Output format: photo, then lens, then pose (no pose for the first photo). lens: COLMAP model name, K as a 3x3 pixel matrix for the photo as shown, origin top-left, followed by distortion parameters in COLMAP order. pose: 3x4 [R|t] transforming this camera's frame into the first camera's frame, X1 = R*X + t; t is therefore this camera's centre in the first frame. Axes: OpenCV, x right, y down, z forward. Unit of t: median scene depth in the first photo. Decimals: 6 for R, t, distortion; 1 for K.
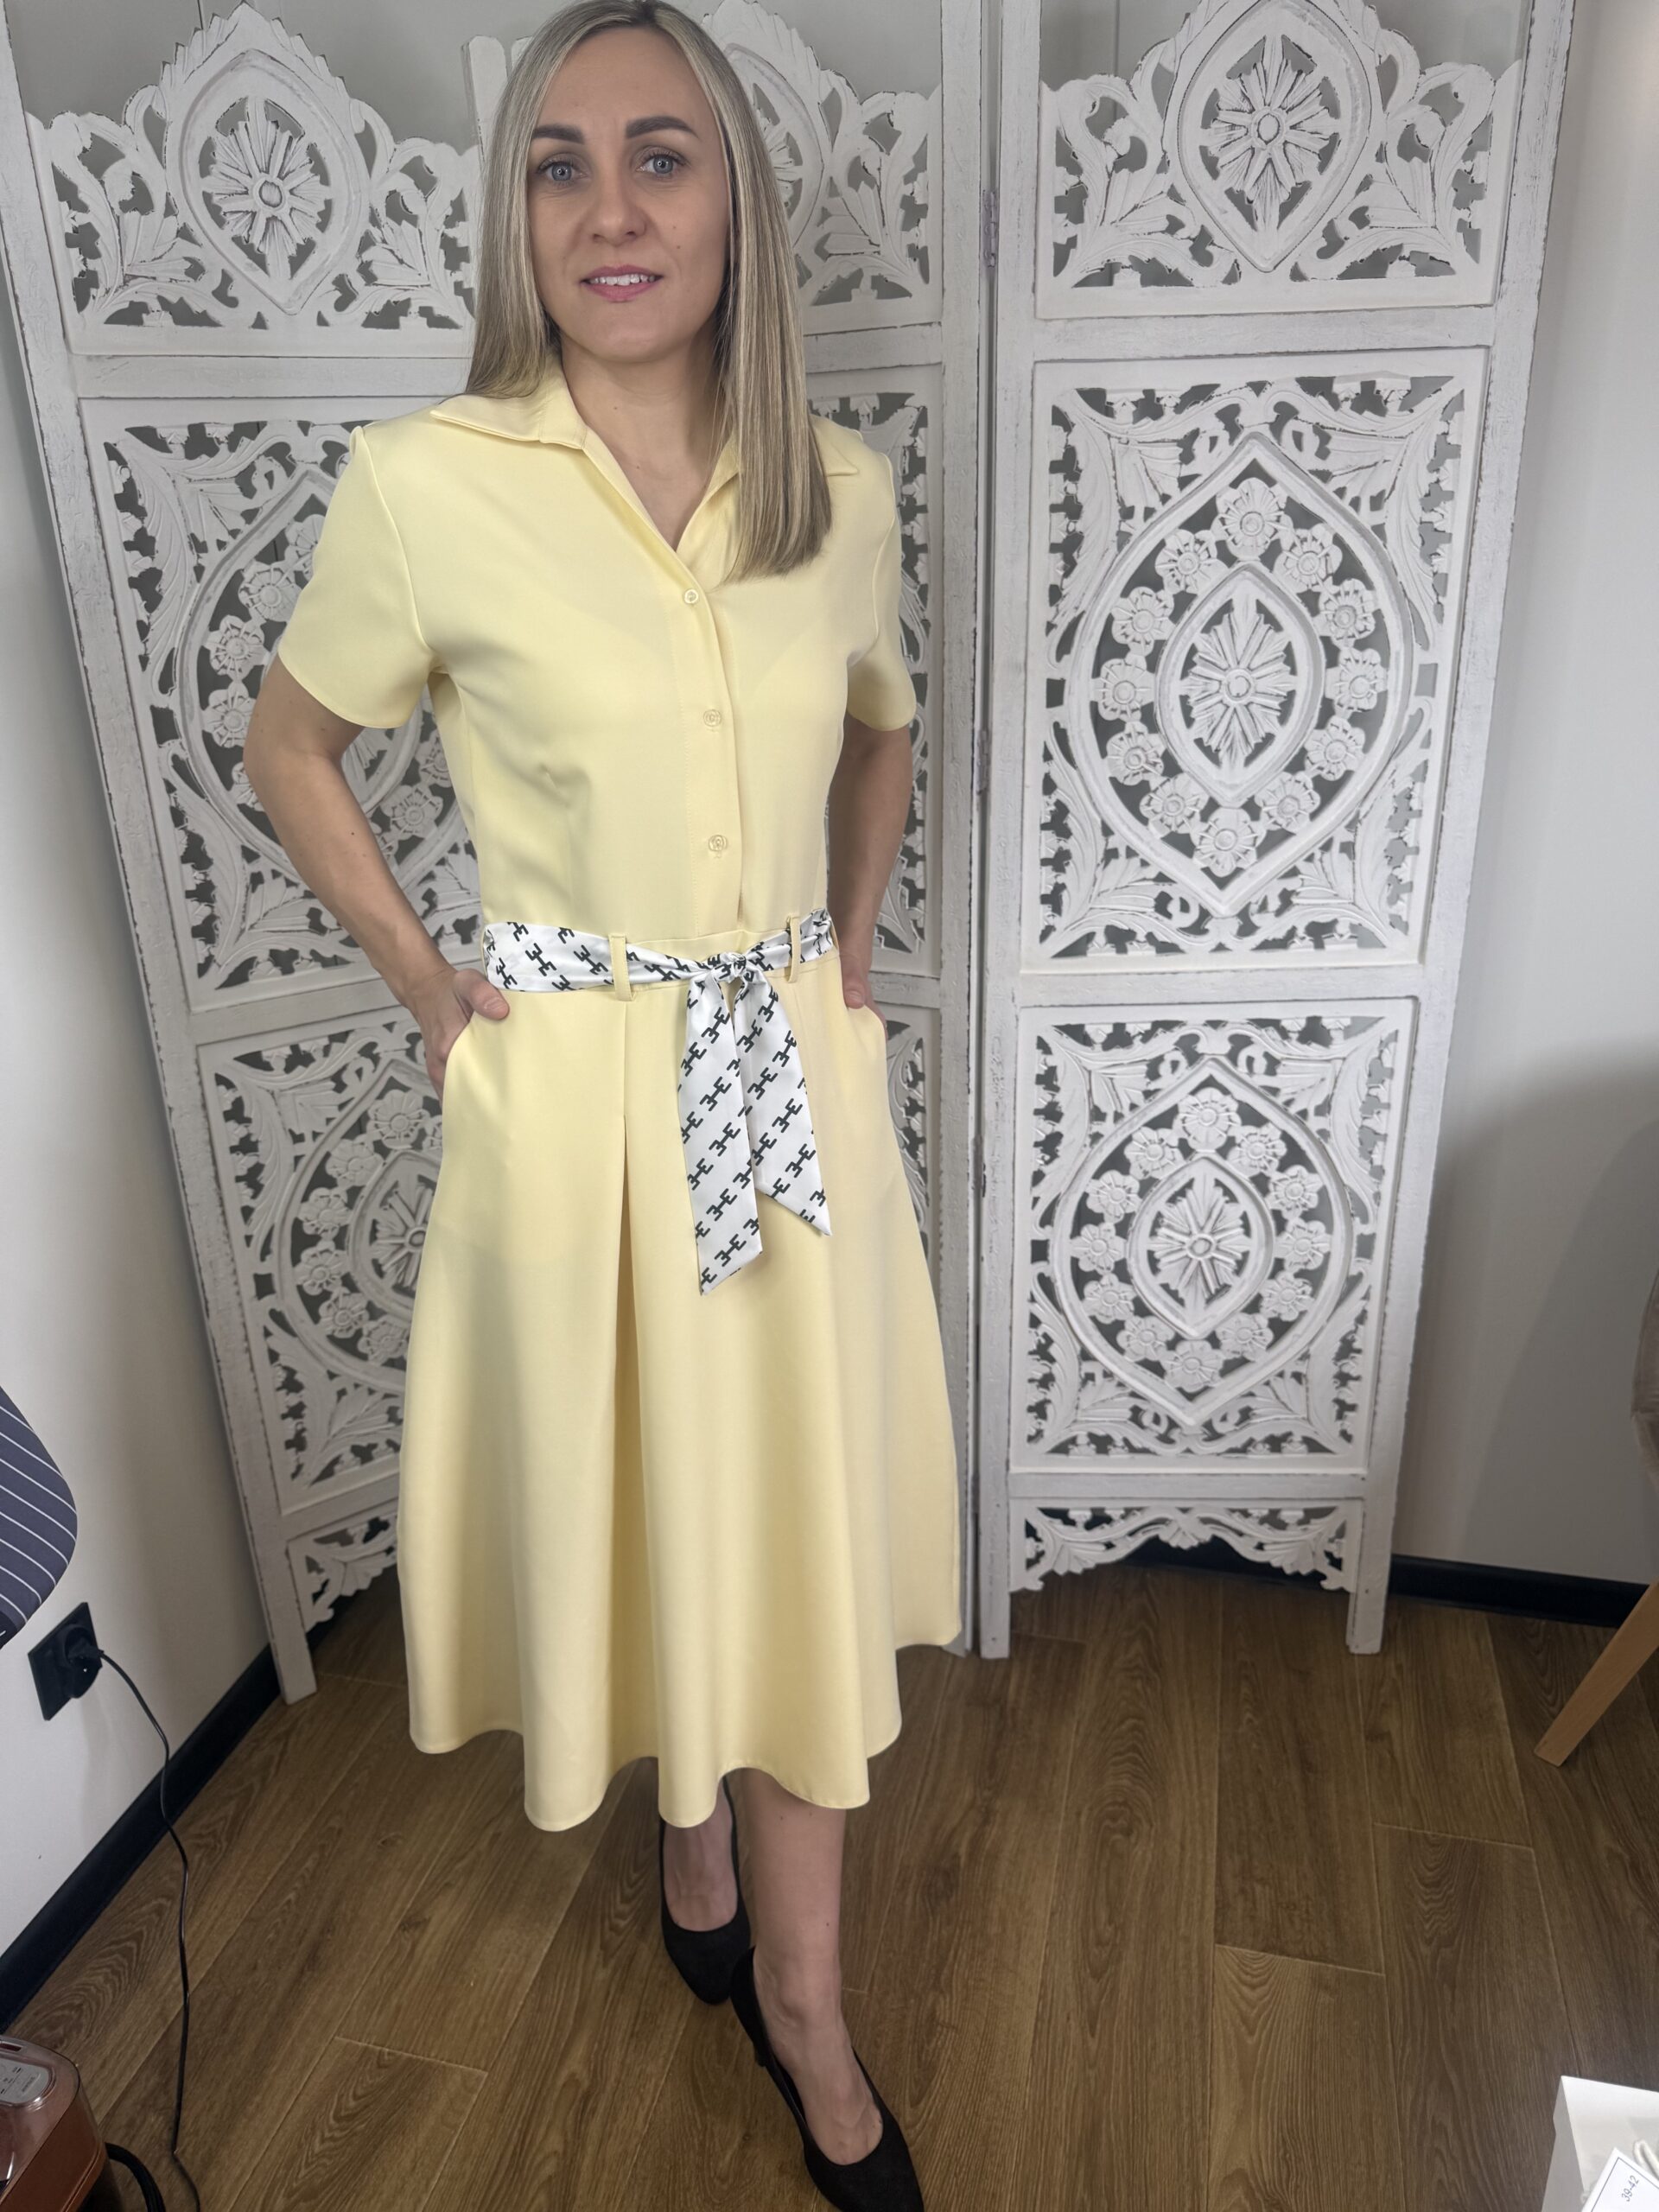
lens RADIAL K [[1565.6, 0, 813.0], [0, 1565.6, 1102.3], [0, 0, 1]] dist [0.049689, -0.077966]
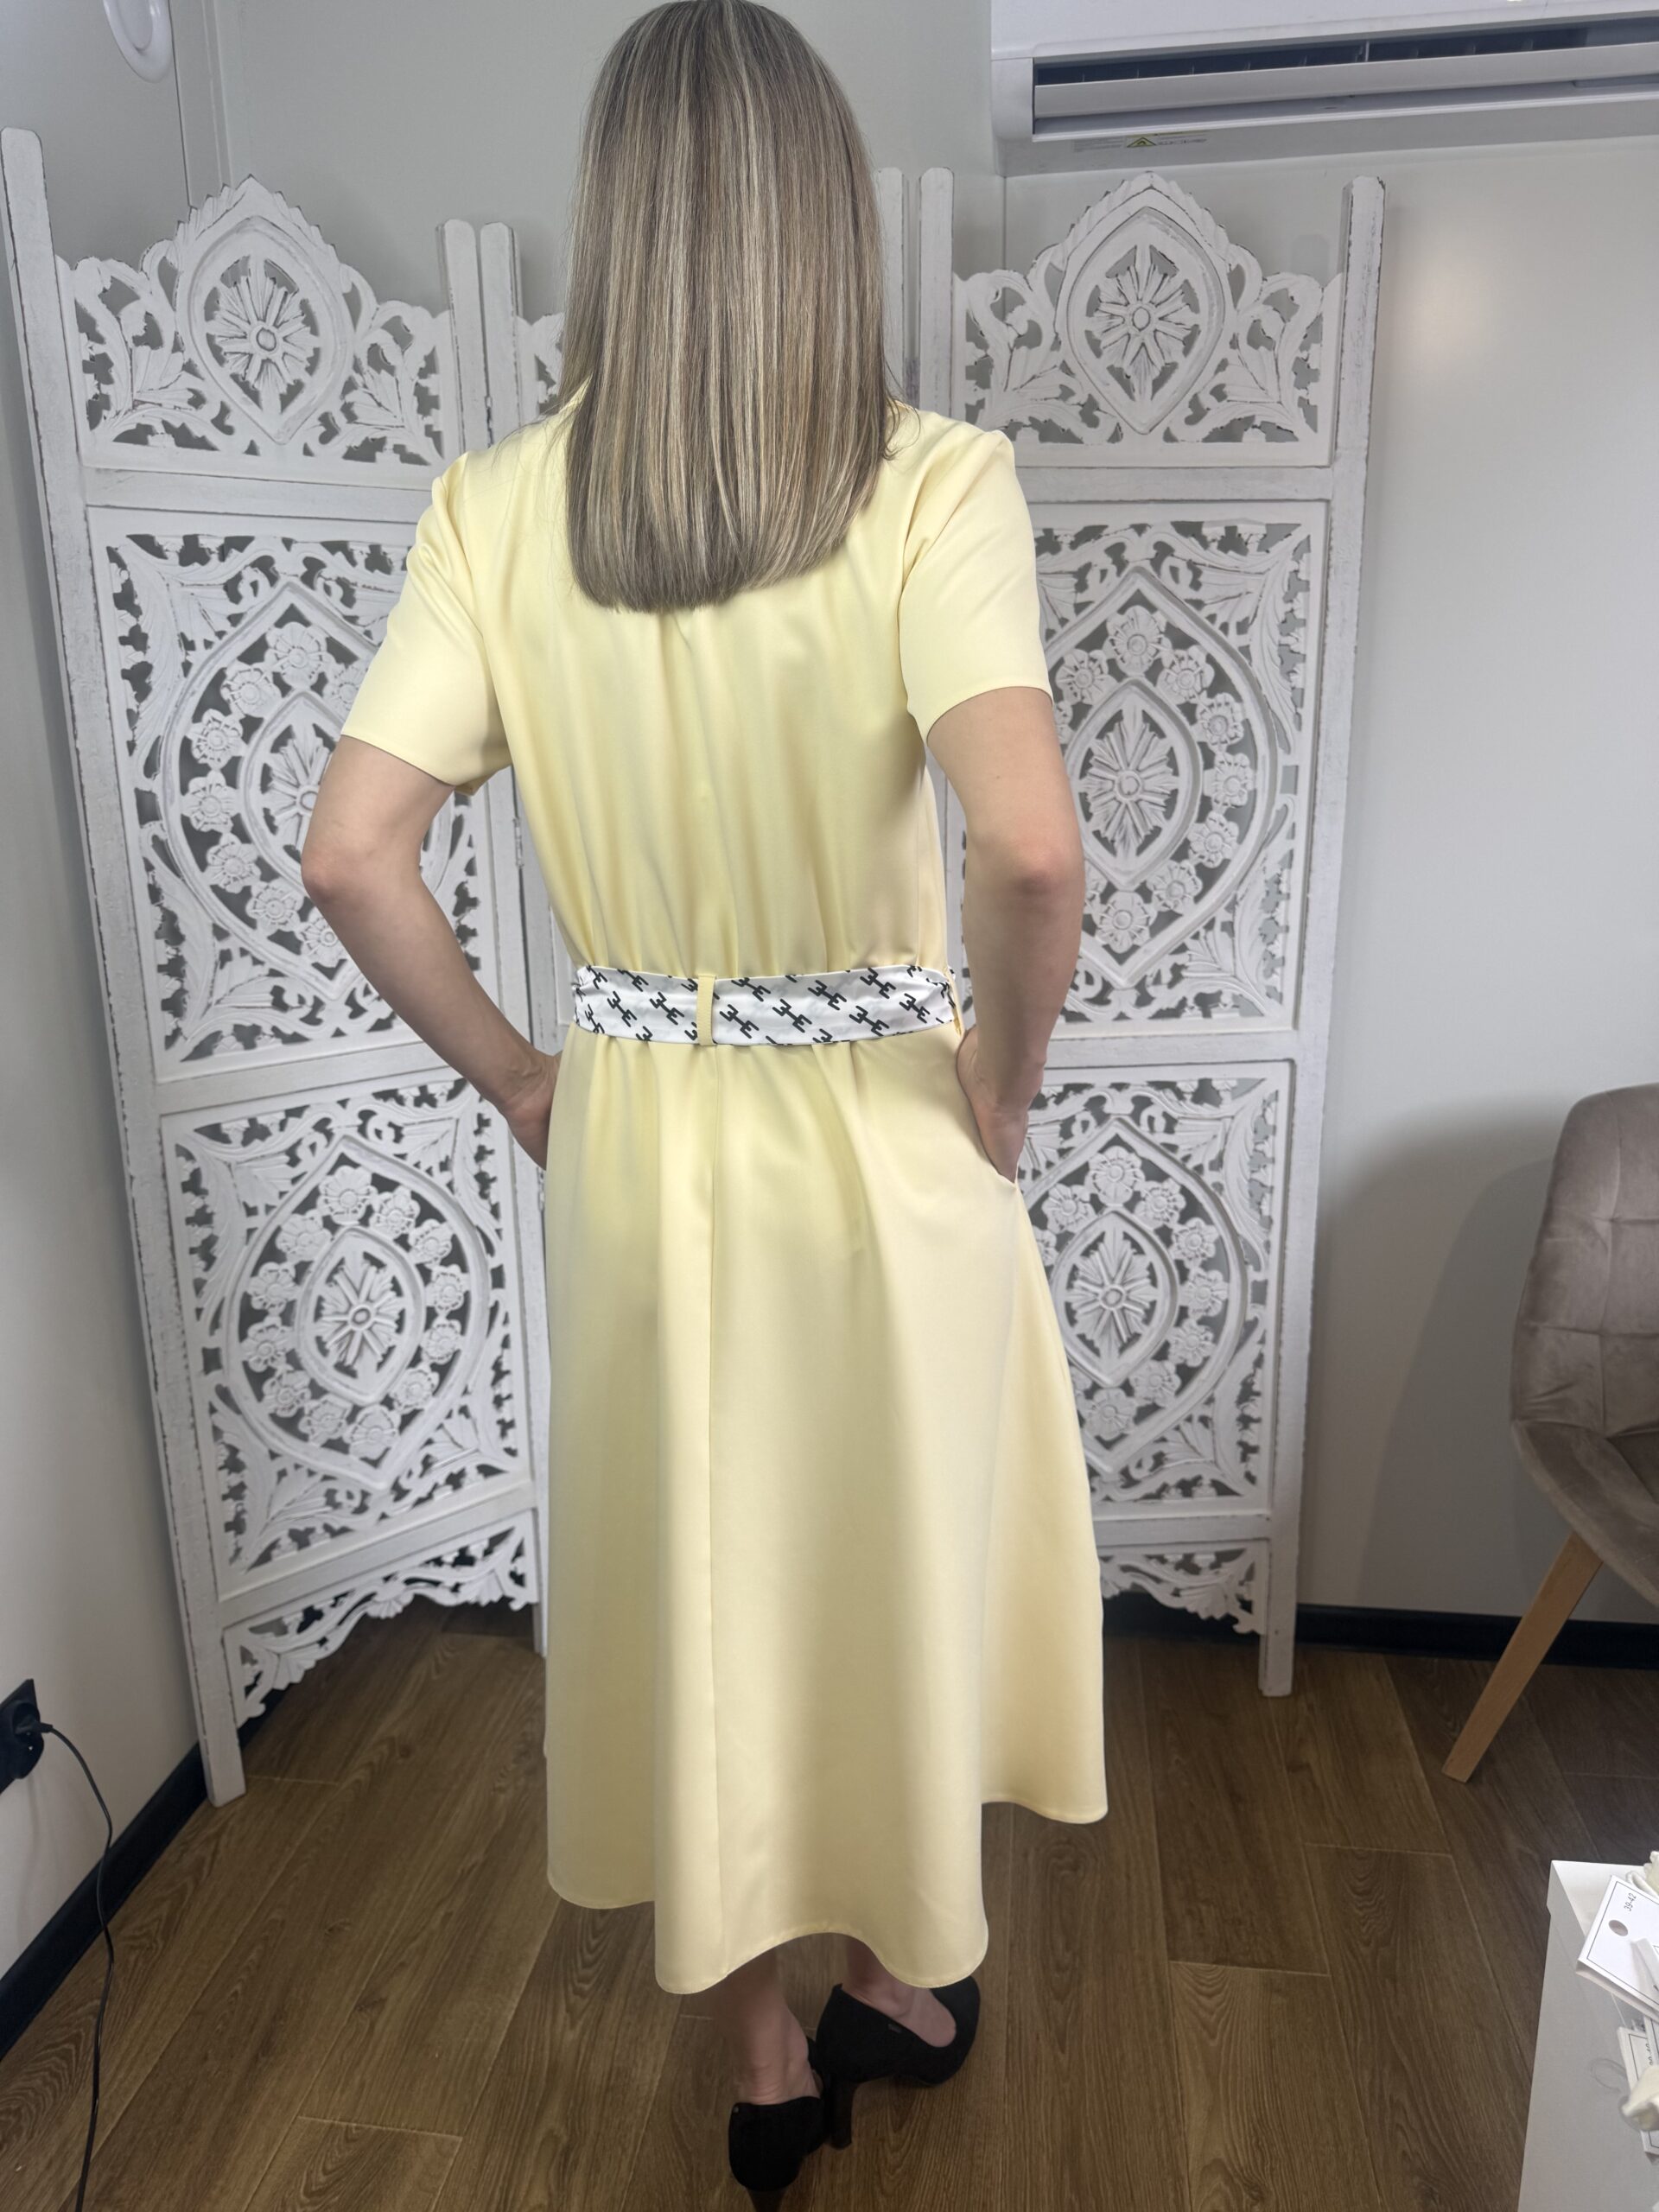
lens RADIAL K [[1571.7, 0, 817.0], [0, 1571.7, 1096.9], [0, 0, 1]] dist [0.076052, -0.132927]
pose [[0.993640, -0.011299, 0.112038, -0.080969], [0.025373, 0.991833, -0.124995, 0.092336], [-0.109711, 0.127043, 0.985811, -0.069883]]
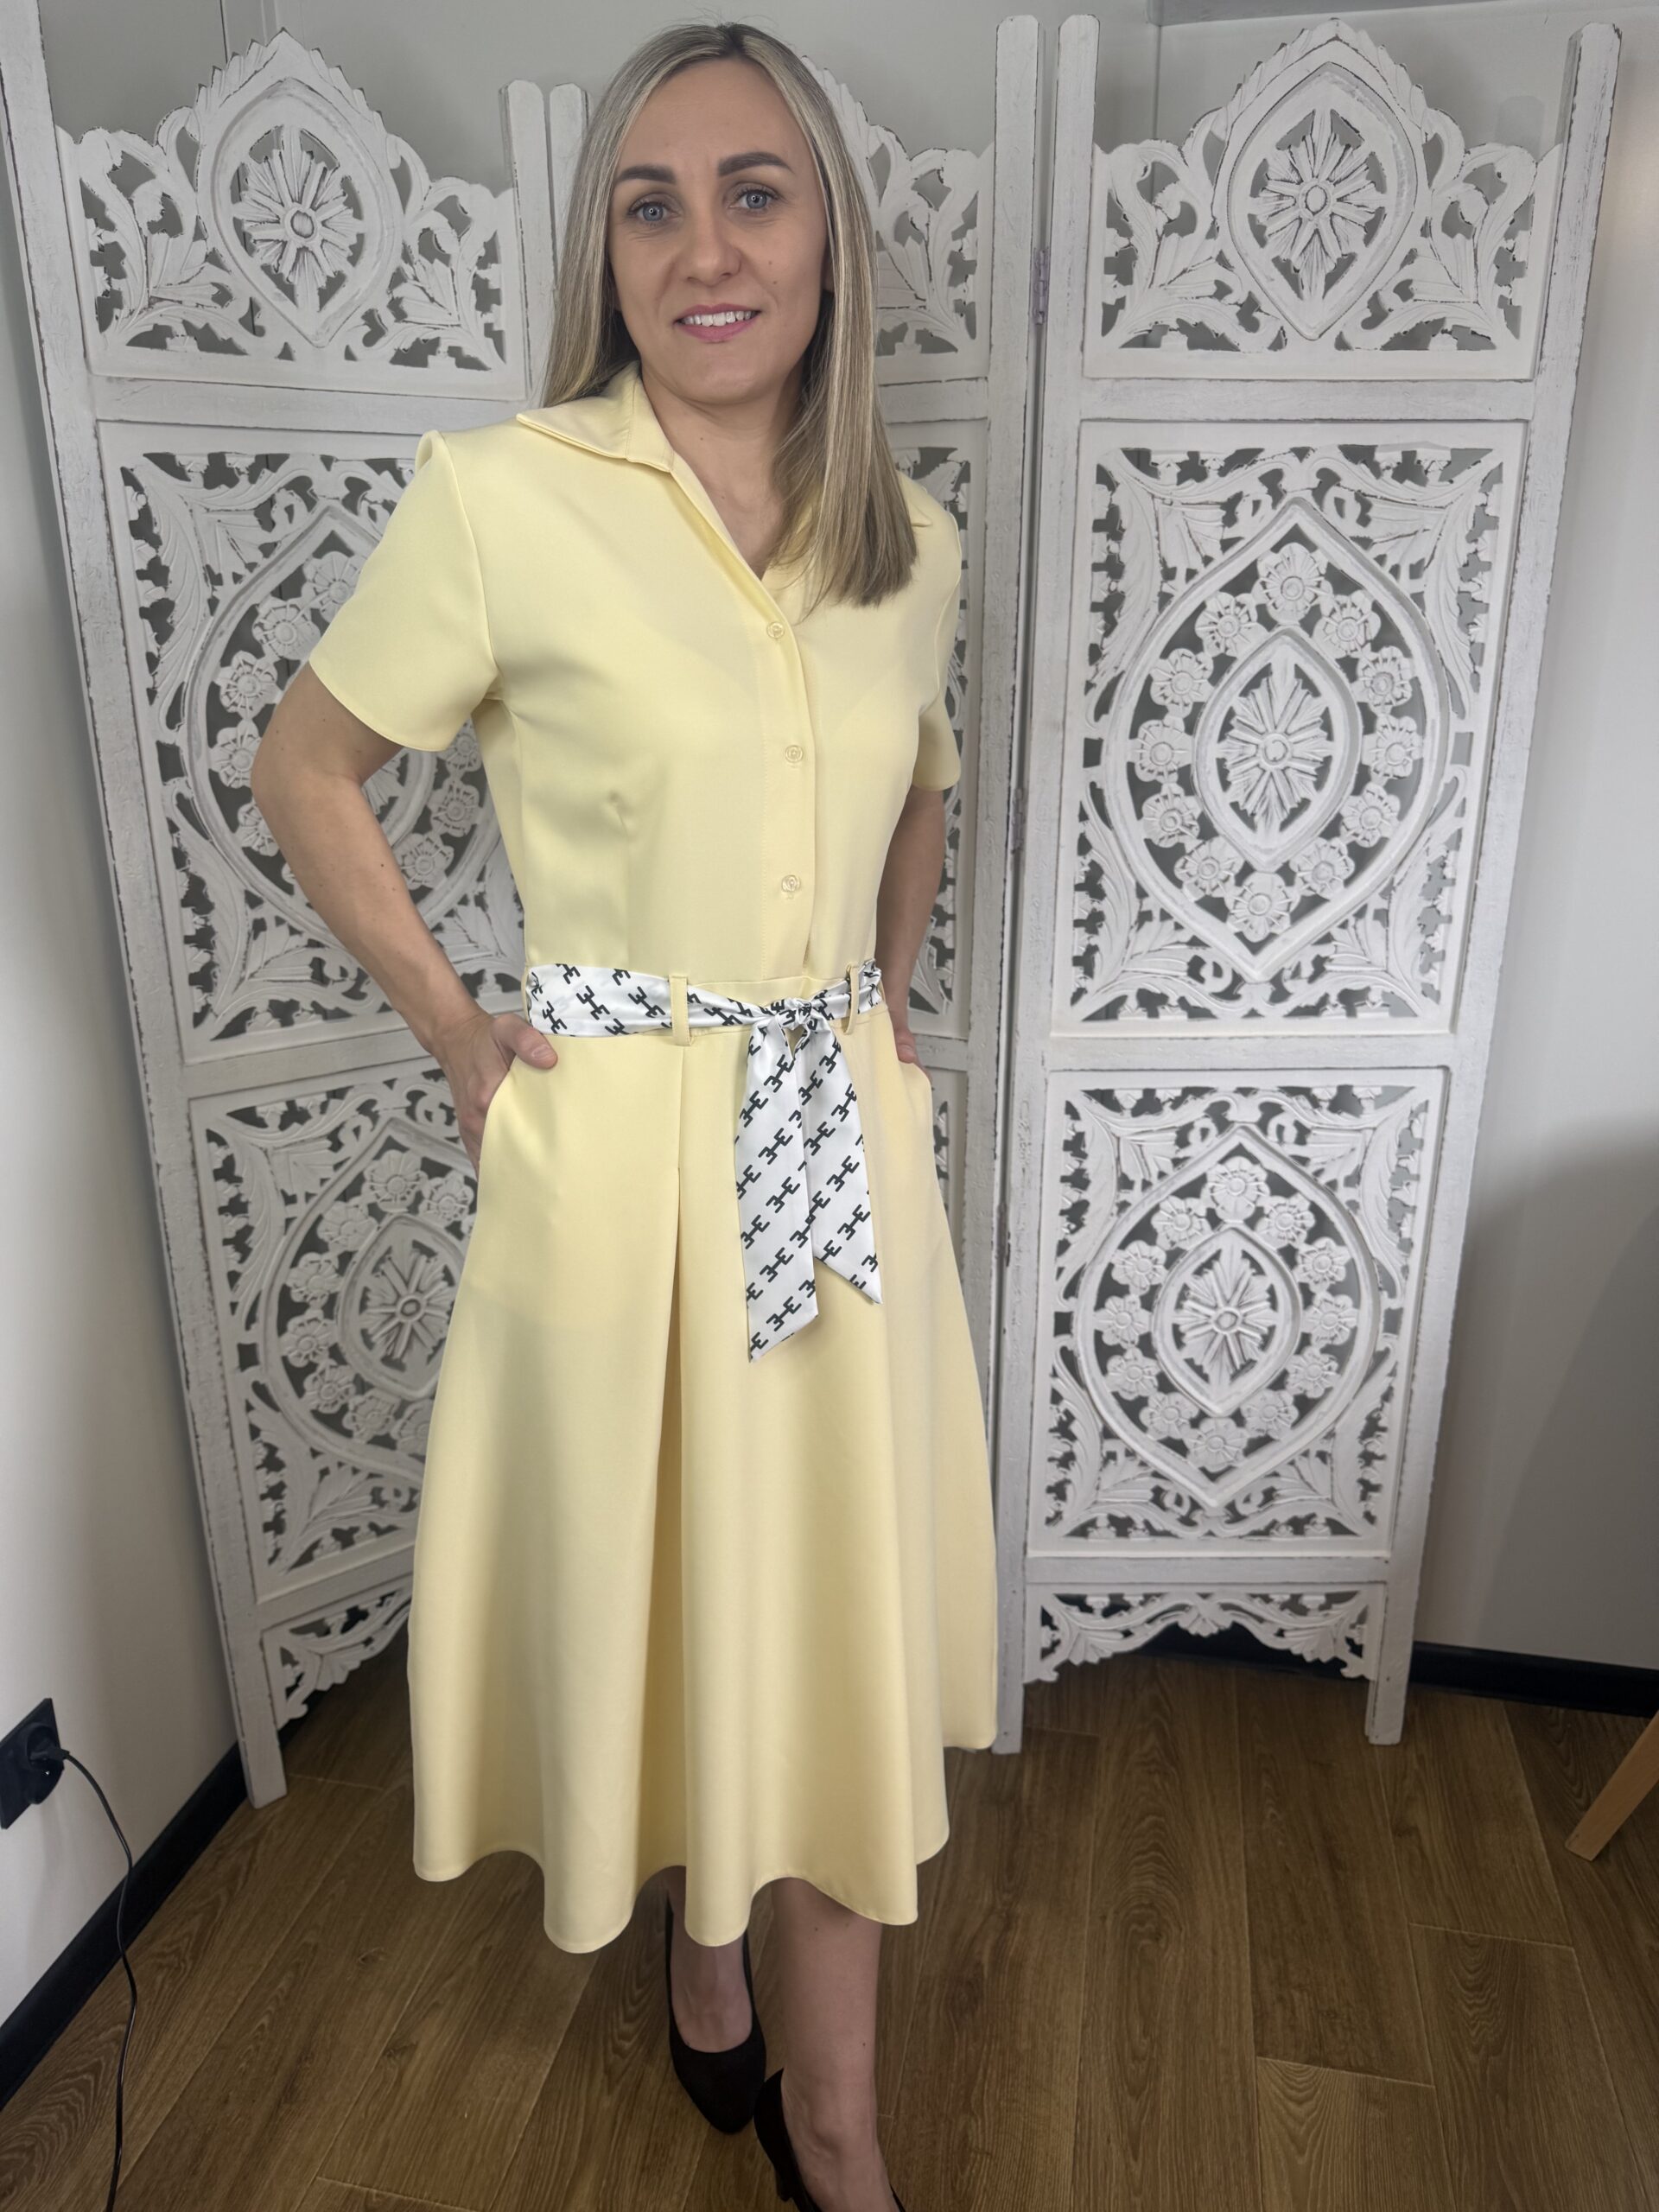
lens RADIAL K [[1565.4, 0, 827.2], [0, 1565.4, 1107.2], [0, 0, 1]] dist [0.051109, -0.083456]
pose [[0.998537, 0.013160, 0.052438, -0.057785], [-0.010415, 0.998578, -0.052275, 0.014340], [-0.053051, 0.051652, 0.997255, 0.036012]]
